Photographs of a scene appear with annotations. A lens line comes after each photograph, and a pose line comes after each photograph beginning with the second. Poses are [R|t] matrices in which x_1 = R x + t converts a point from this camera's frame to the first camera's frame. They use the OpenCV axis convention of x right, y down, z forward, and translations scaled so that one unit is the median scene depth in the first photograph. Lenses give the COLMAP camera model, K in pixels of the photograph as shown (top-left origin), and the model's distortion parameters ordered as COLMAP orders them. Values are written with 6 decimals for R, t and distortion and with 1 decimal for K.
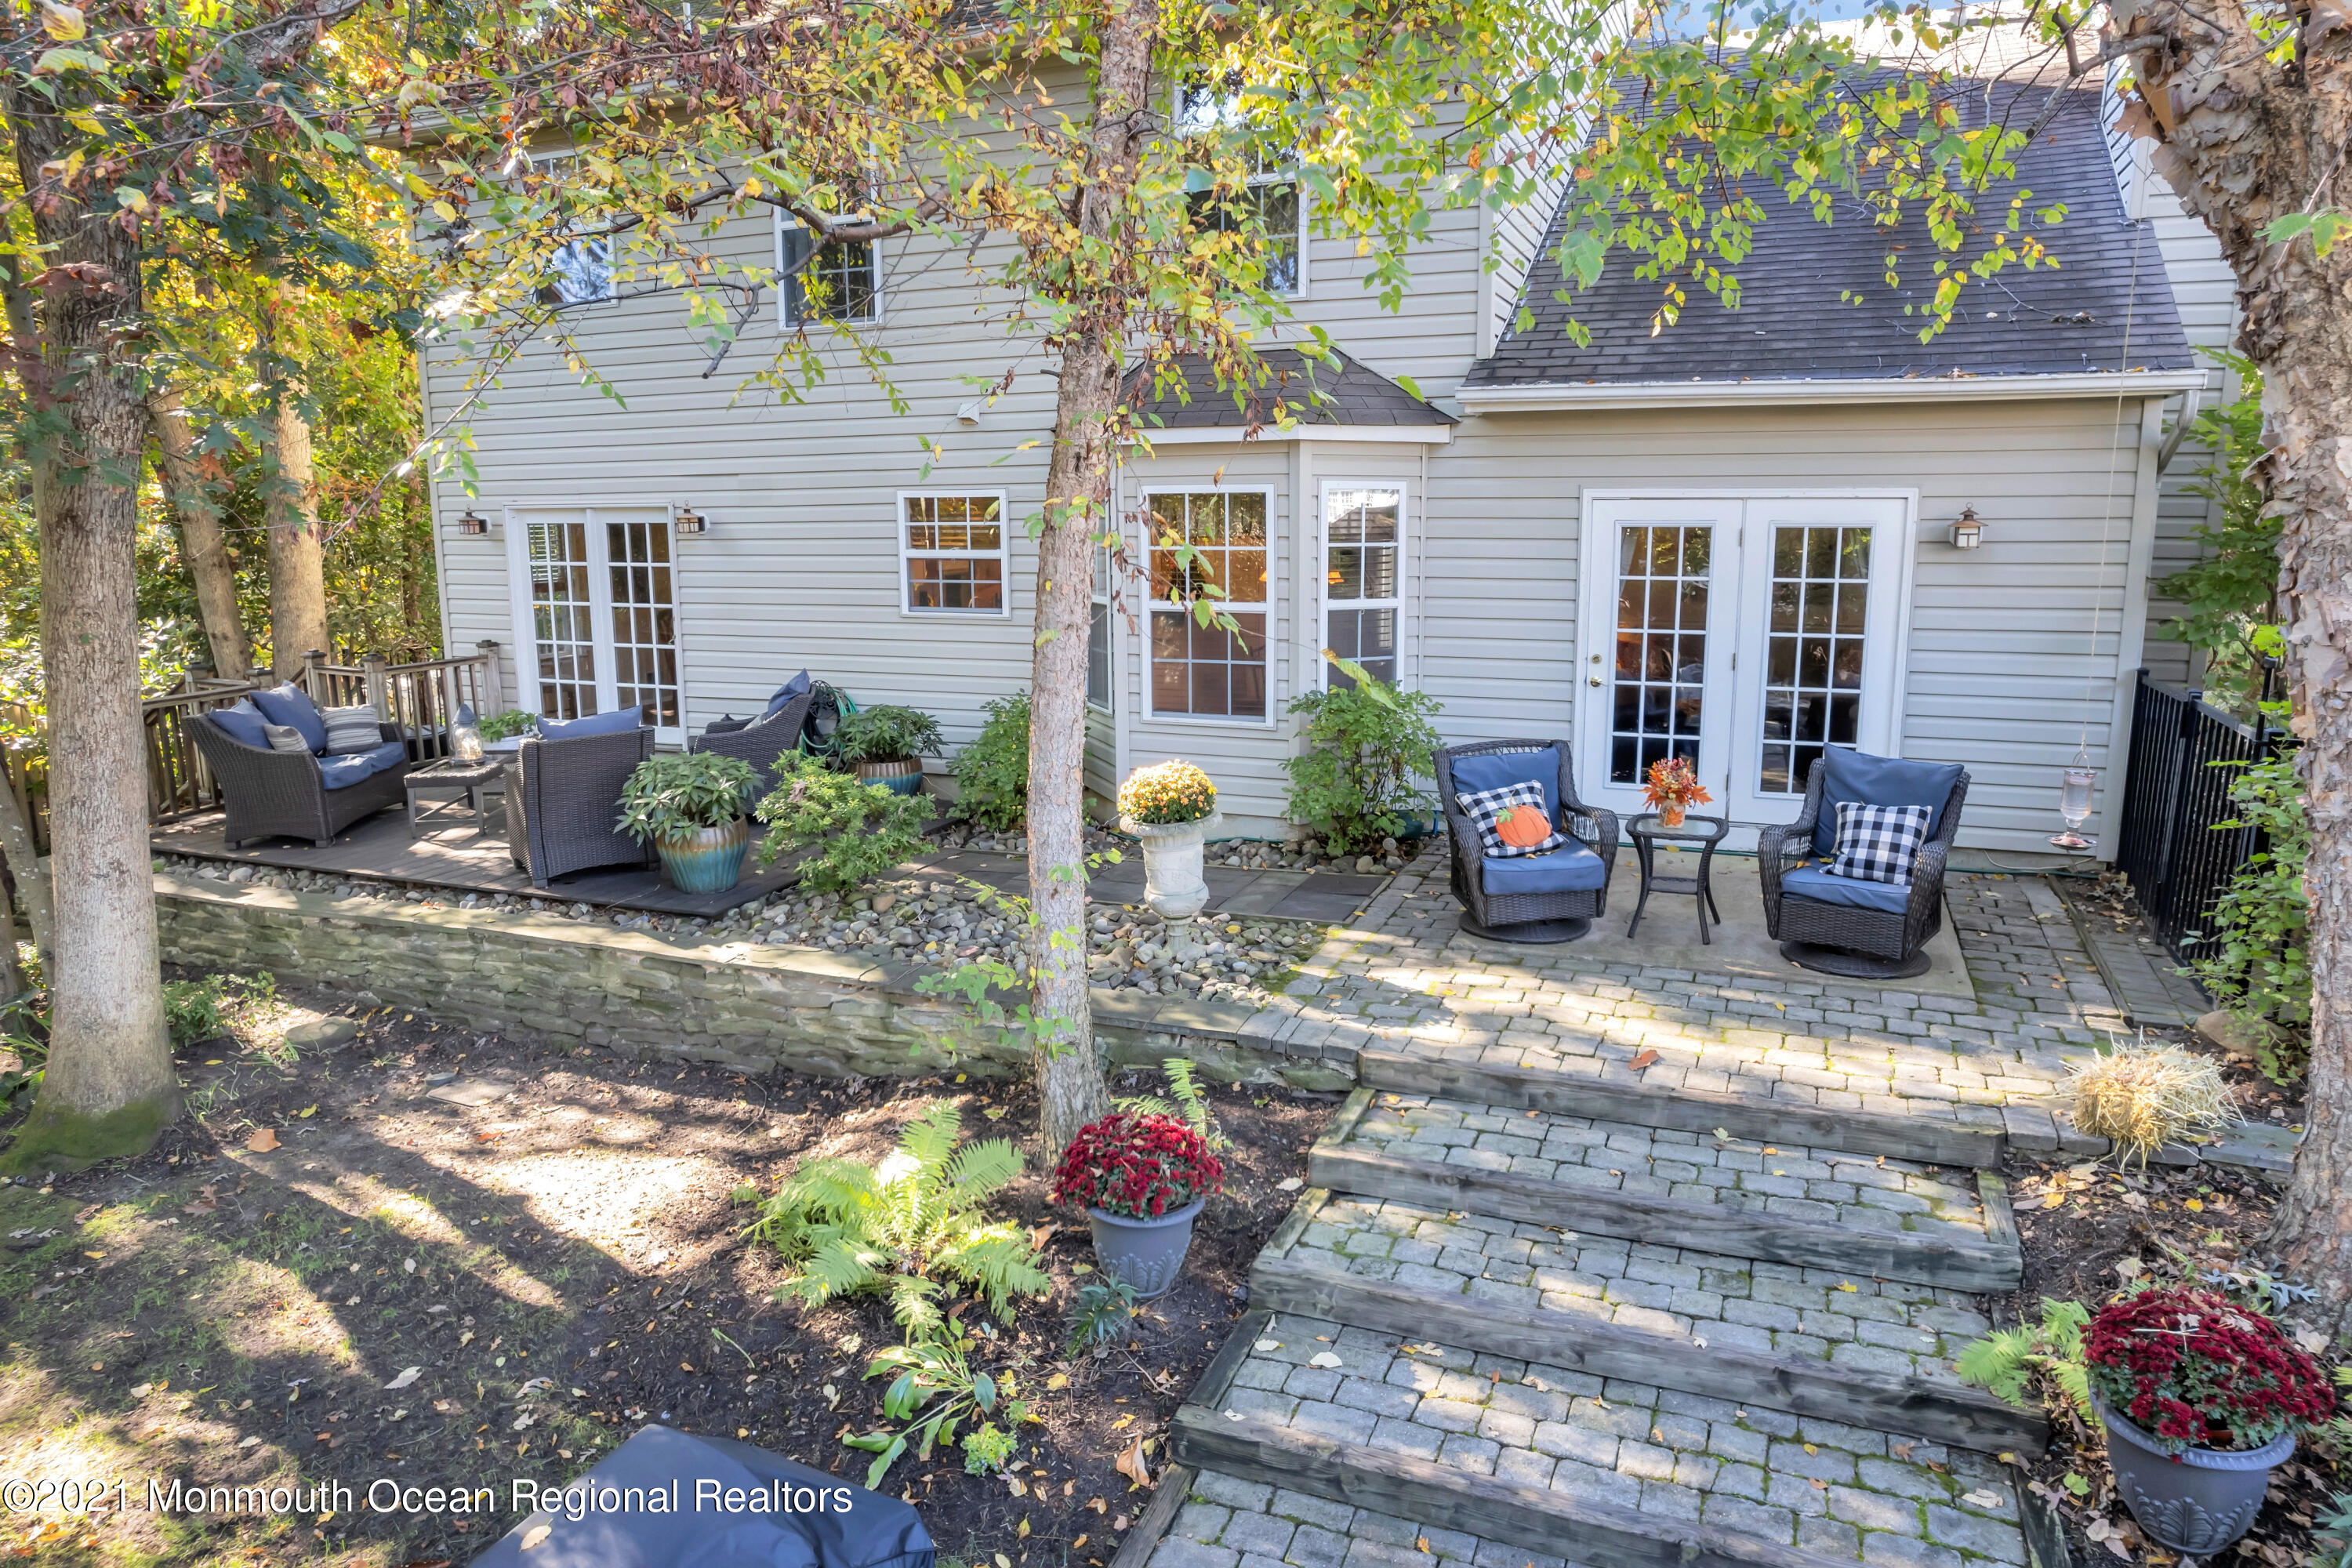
lens RADIAL K [[1508.1, 0, 1174.3], [0, 1508.1, 791.0], [0, 0, 1]] dist [-0.070005, 0.059609]
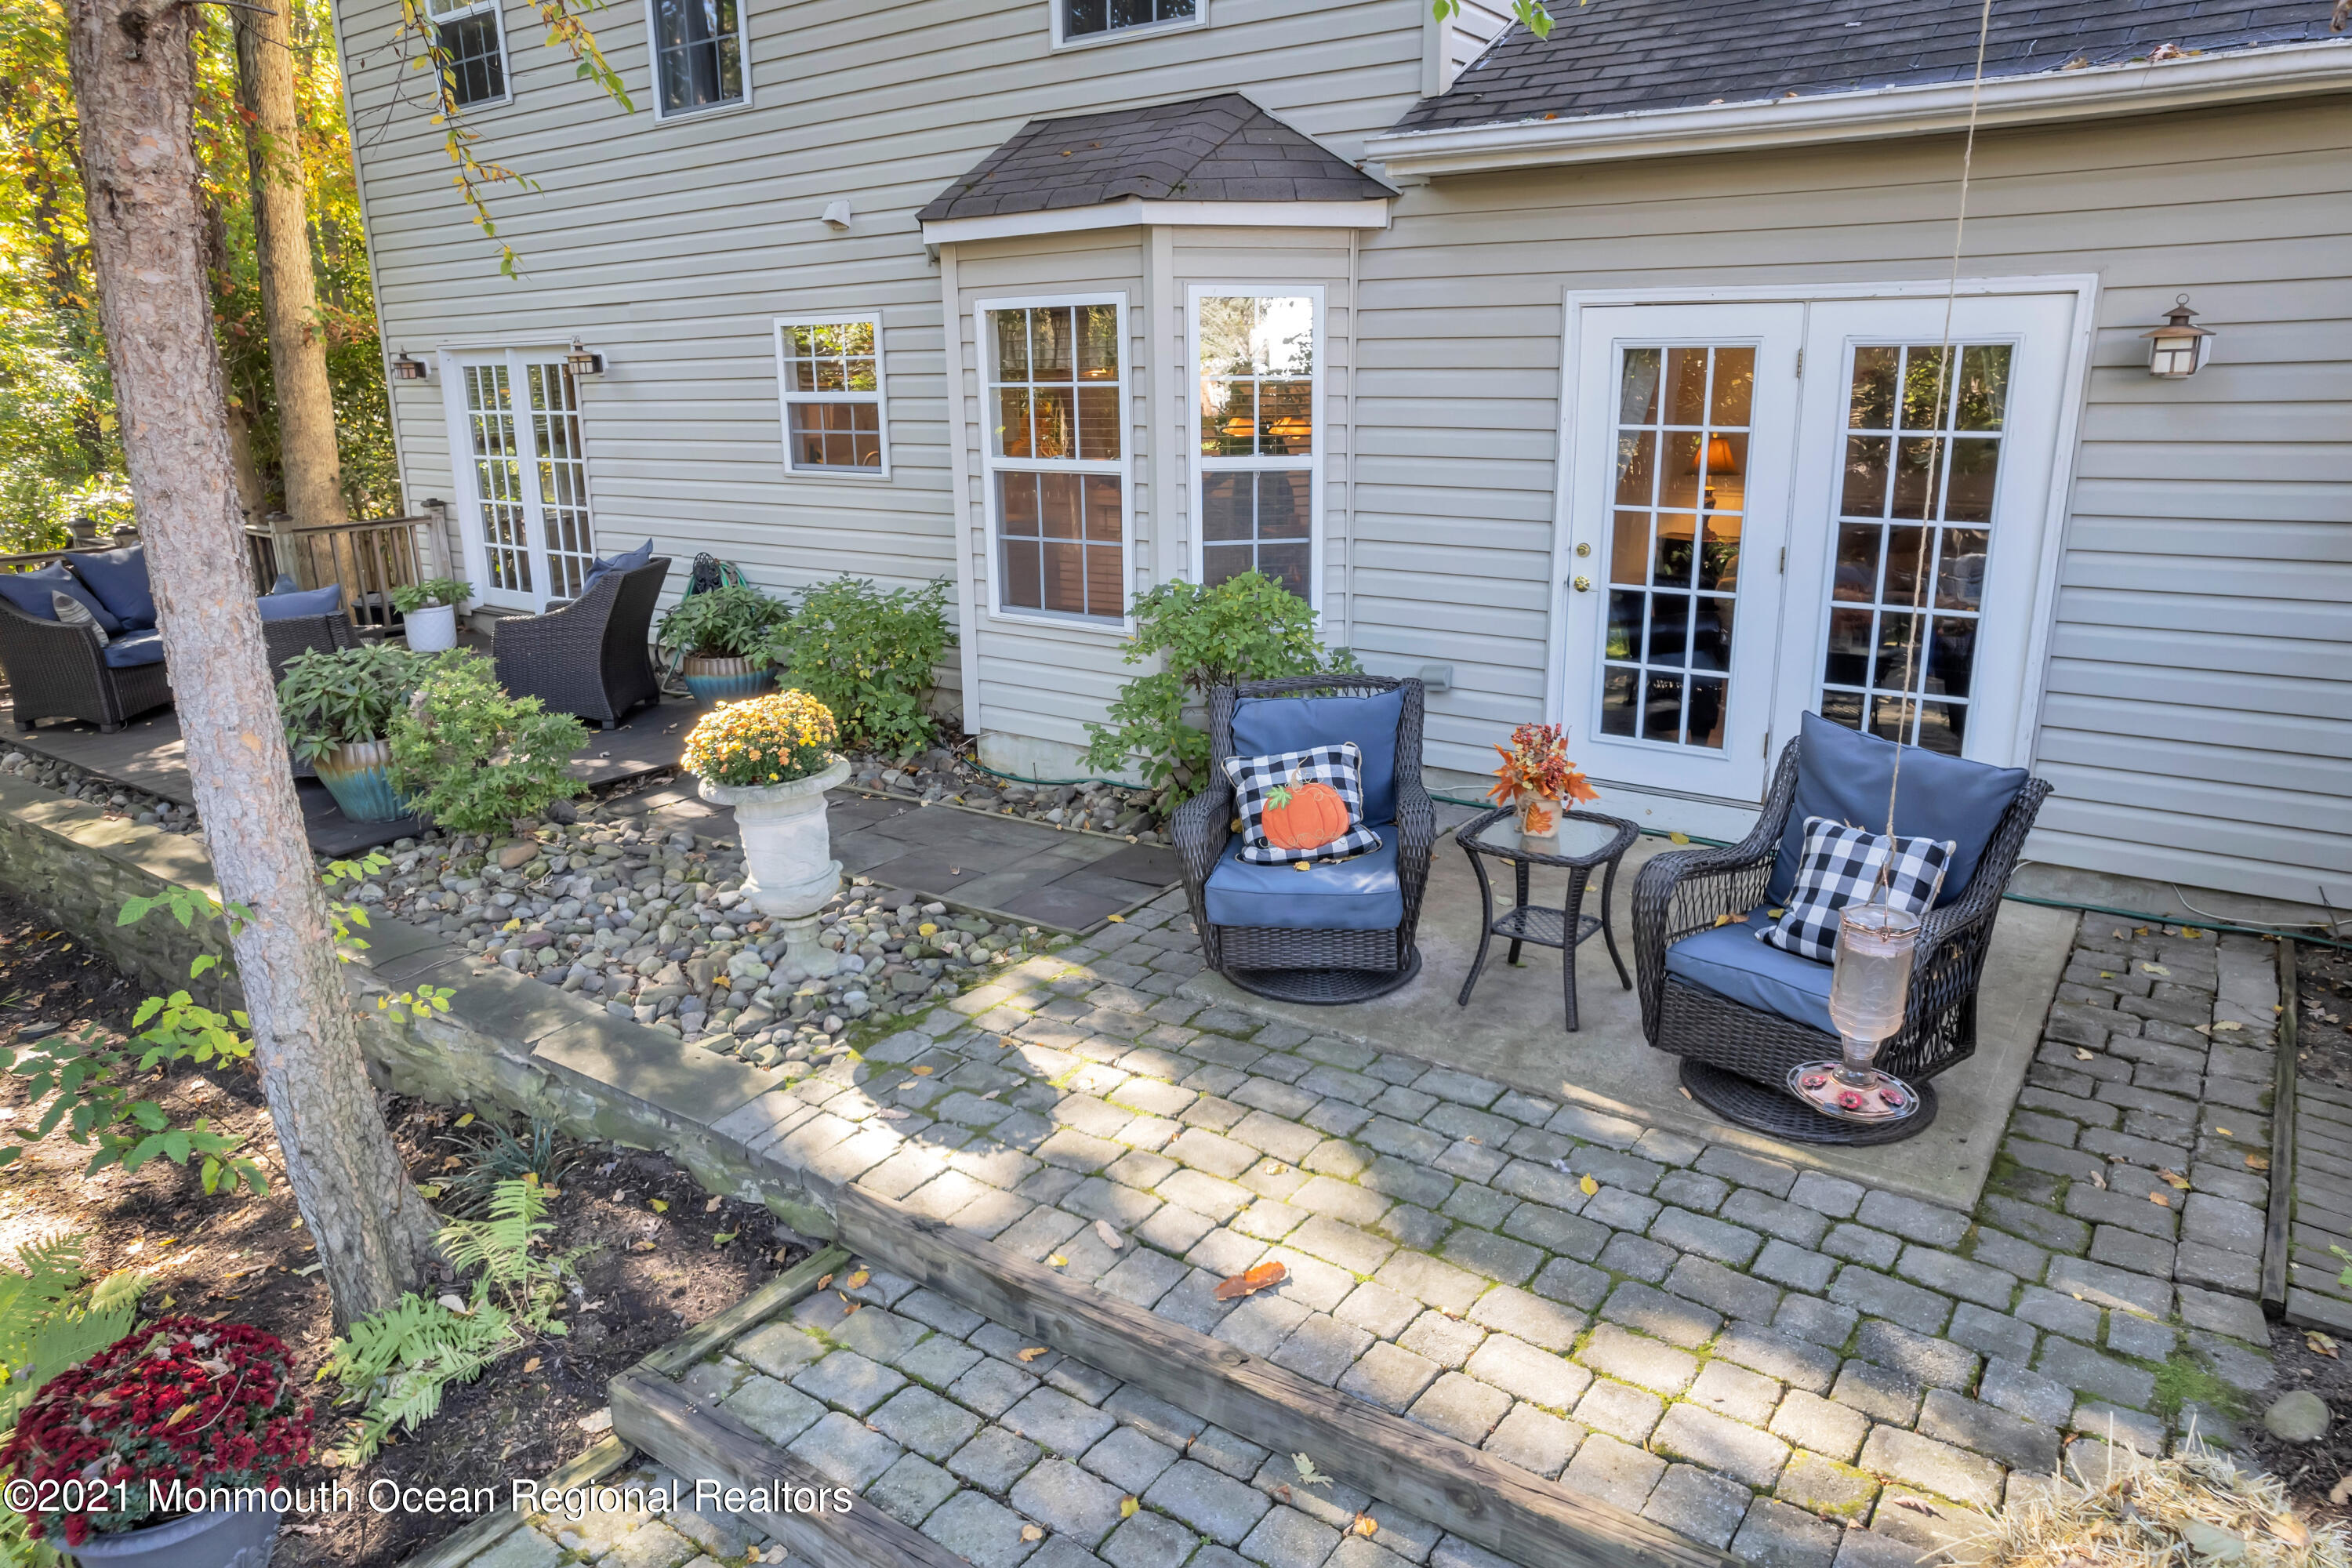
lens RADIAL K [[1508.1, 0, 1174.3], [0, 1508.1, 791.0], [0, 0, 1]] dist [-0.070005, 0.059609]
pose [[0.973031, 0.058715, -0.223079, 0.290164], [-0.038818, 0.994951, 0.092555, -0.039950], [0.227387, -0.081399, 0.970397, 0.333721]]
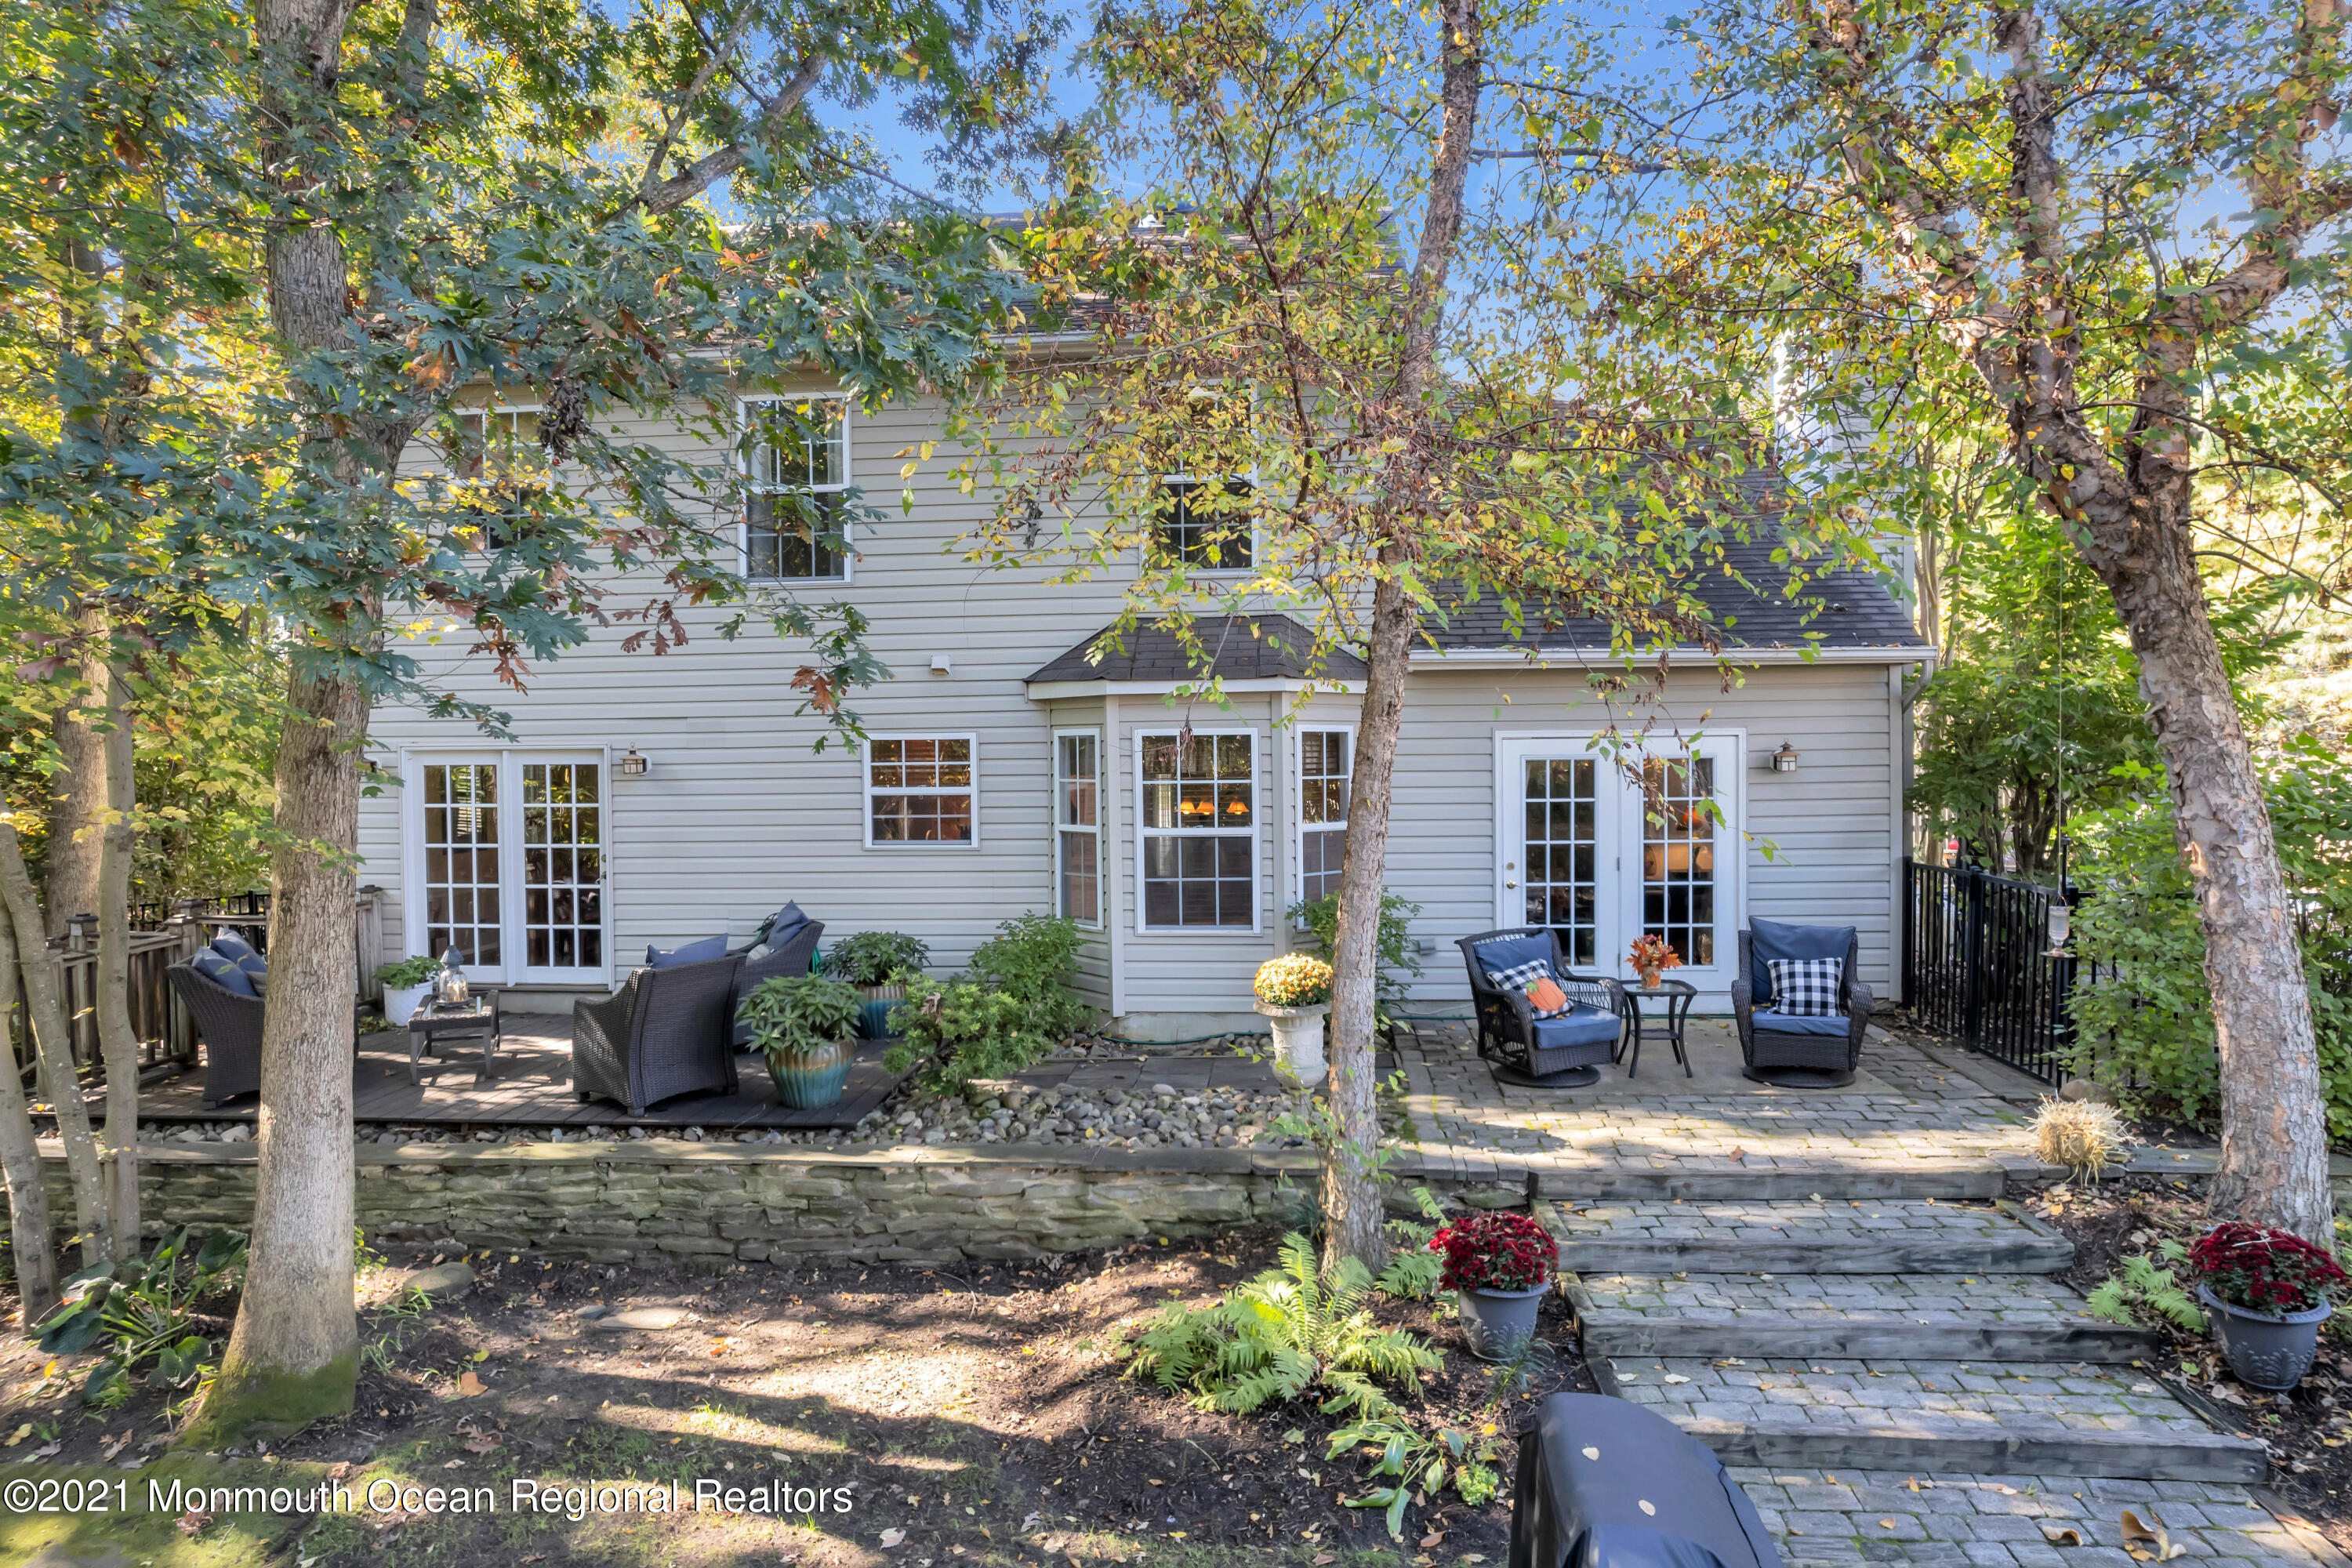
lens RADIAL K [[1508.1, 0, 1174.3], [0, 1508.1, 791.0], [0, 0, 1]] dist [-0.070005, 0.059609]
pose [[0.951940, -0.012351, 0.306035, -0.402772], [0.061460, 0.986566, -0.151359, 0.023697], [-0.300055, 0.162894, 0.939911, -0.100733]]
